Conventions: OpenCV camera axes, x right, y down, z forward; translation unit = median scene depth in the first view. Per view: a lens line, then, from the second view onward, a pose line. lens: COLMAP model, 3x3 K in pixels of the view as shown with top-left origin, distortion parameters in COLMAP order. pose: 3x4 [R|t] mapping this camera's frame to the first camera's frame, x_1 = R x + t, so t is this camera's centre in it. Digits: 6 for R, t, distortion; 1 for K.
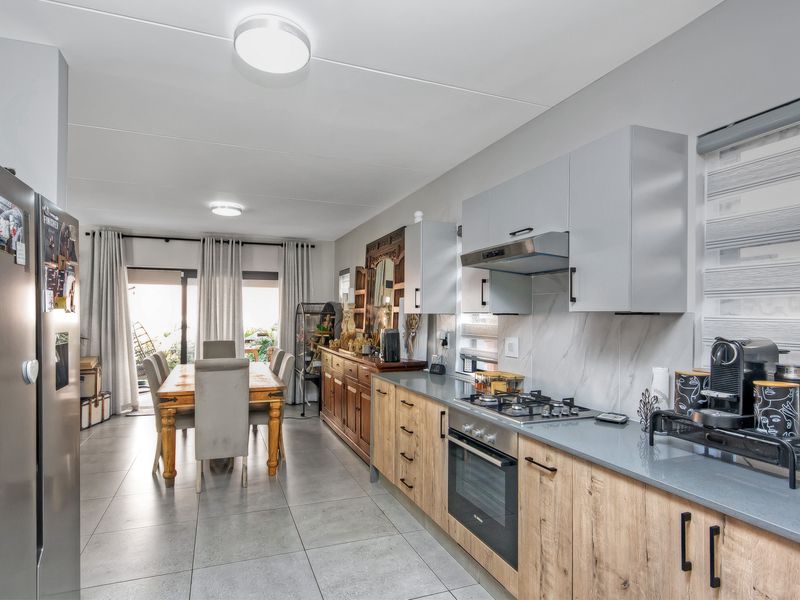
lens RADIAL K [[442.8, 0, 359.3], [0, 442.8, 314.1], [0, 0, 1]] dist [-0.003526, -0.000078]
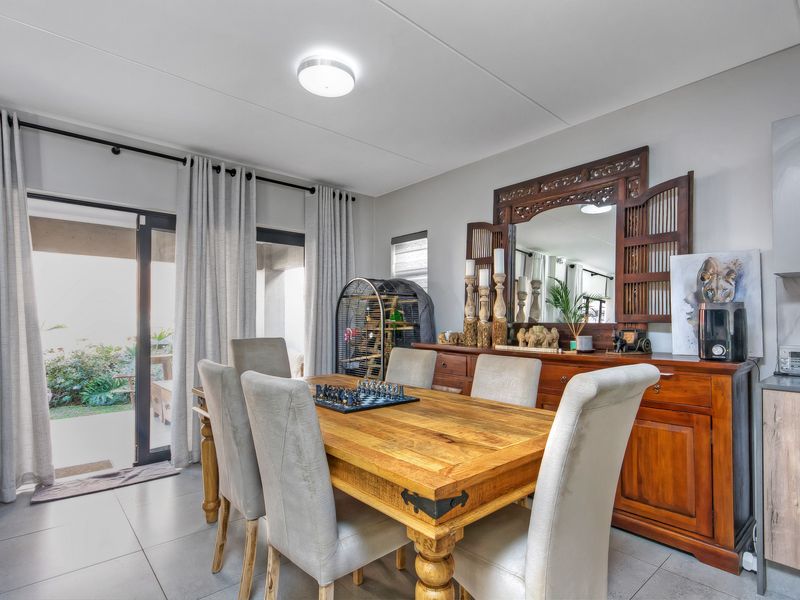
lens RADIAL K [[432.0, 0, 398.6], [0, 432.0, 310.9], [0, 0, 1]] dist [0.001085, 0.001699]
pose [[0.924226, 0.003893, 0.381826, -0.314125], [0.002754, 0.999854, -0.016861, 0.032087], [-0.381836, 0.016635, 0.924081, 0.388669]]
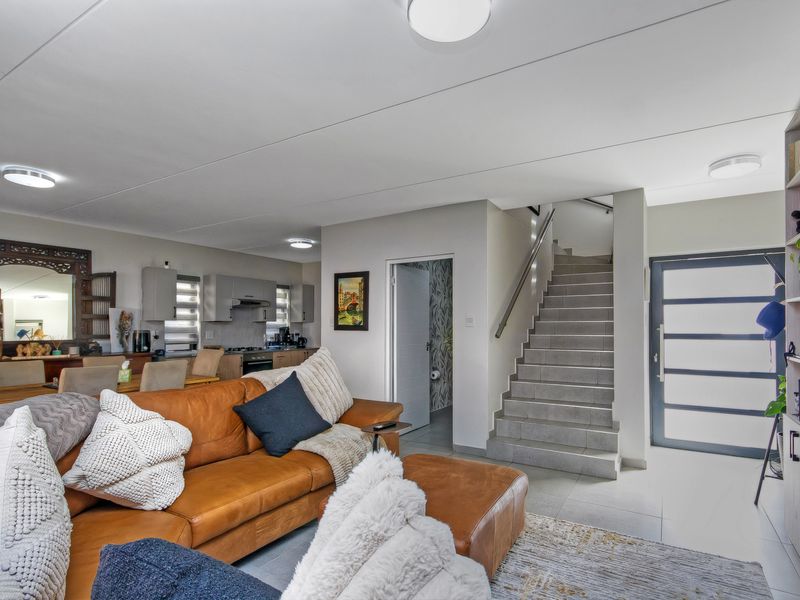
lens RADIAL K [[422.5, 0, 402.3], [0, 422.5, 331.6], [0, 0, 1]] dist [0.002852, 0.000763]
pose [[-0.649489, -0.007426, 0.760334, -0.955476], [0.000527, 0.999948, 0.010216, 0.015159], [-0.760371, 0.007035, -0.649451, 0.757691]]
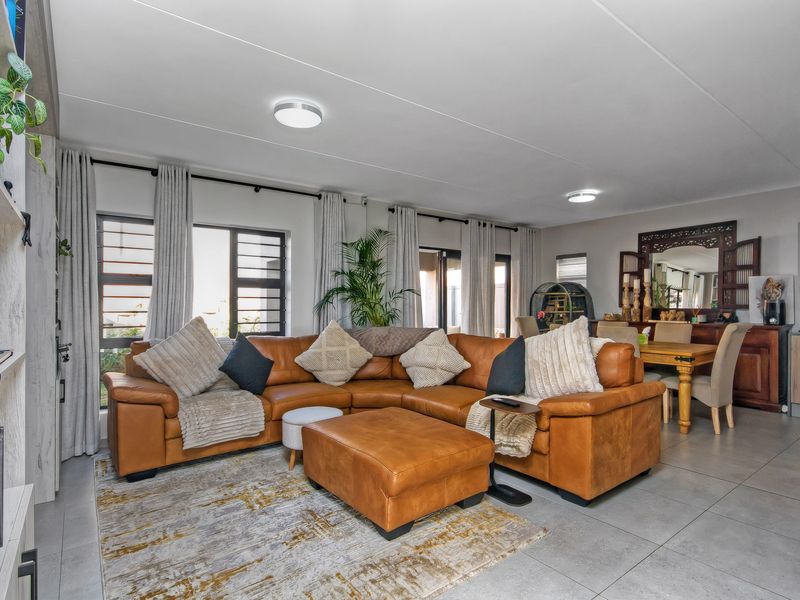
lens RADIAL K [[429.3, 0, 393.7], [0, 429.3, 307.0], [0, 0, 1]] dist [-0.001049, -0.000040]
pose [[0.949321, -0.011959, 0.314082, -0.832764], [0.008457, 0.999886, 0.012510, 0.018568], [-0.314196, -0.009220, 0.949313, 0.094206]]
